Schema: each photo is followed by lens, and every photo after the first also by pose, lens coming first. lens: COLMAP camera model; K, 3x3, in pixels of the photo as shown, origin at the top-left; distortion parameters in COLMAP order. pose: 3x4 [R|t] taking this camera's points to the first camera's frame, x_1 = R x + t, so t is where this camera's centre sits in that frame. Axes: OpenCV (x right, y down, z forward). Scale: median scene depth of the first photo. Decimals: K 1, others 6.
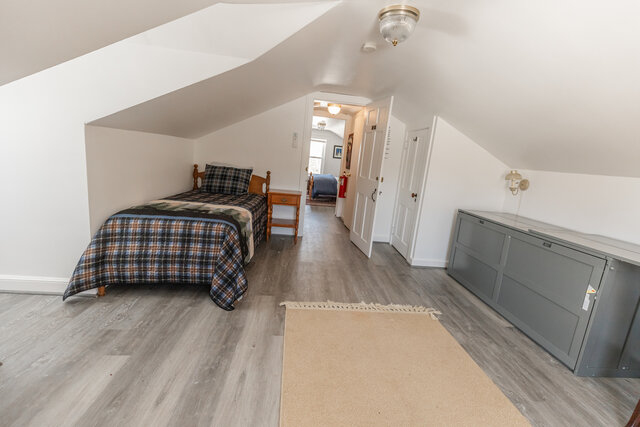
lens RADIAL K [[290.2, 0, 325.0], [0, 290.2, 211.9], [0, 0, 1]] dist [0.001847, -0.000524]
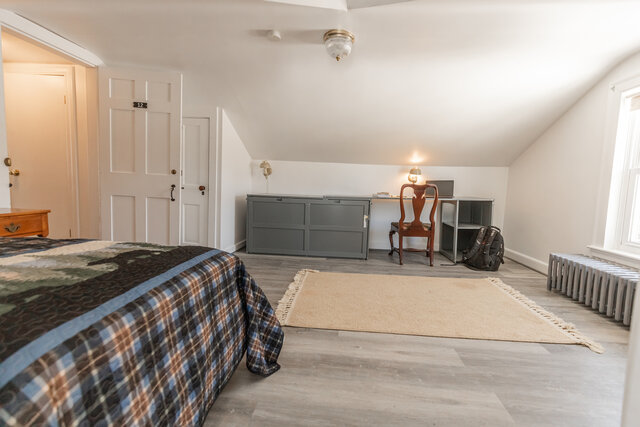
lens RADIAL K [[290.2, 0, 325.0], [0, 290.2, 211.9], [0, 0, 1]] dist [0.001847, -0.000524]
pose [[0.156120, -0.175770, 0.971973, -1.011694], [0.157742, 0.975846, 0.151134, -0.110518], [-0.975061, 0.129726, 0.180076, 0.811253]]
